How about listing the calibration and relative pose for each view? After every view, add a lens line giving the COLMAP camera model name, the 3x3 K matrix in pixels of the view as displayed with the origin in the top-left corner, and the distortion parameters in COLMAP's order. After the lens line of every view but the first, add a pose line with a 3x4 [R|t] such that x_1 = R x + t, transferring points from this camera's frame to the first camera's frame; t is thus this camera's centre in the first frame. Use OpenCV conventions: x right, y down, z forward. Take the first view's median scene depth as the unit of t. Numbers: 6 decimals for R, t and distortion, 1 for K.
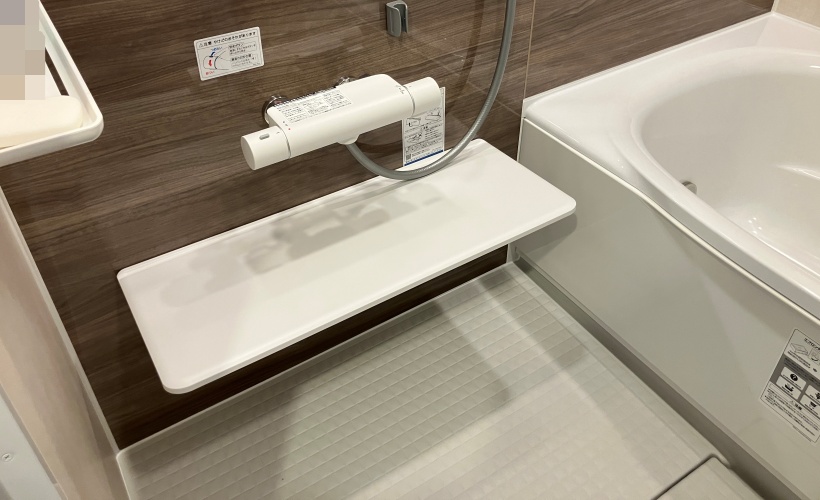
lens RADIAL K [[681.9, 0, 403.4], [0, 681.9, 182.1], [0, 0, 1]] dist [0.049293, -0.060188]
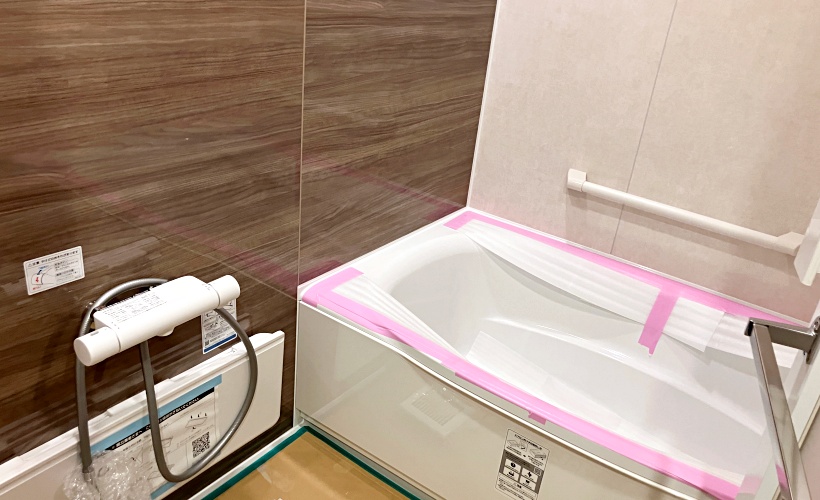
lens RADIAL K [[681.9, 0, 412.6], [0, 681.9, 260.7], [0, 0, 1]] dist [0.049293, -0.060188]
pose [[0.924349, -0.072054, 0.374682, -0.116038], [0.128602, 0.983381, -0.128152, 0.023796], [-0.359221, 0.166642, 0.918254, -0.276181]]
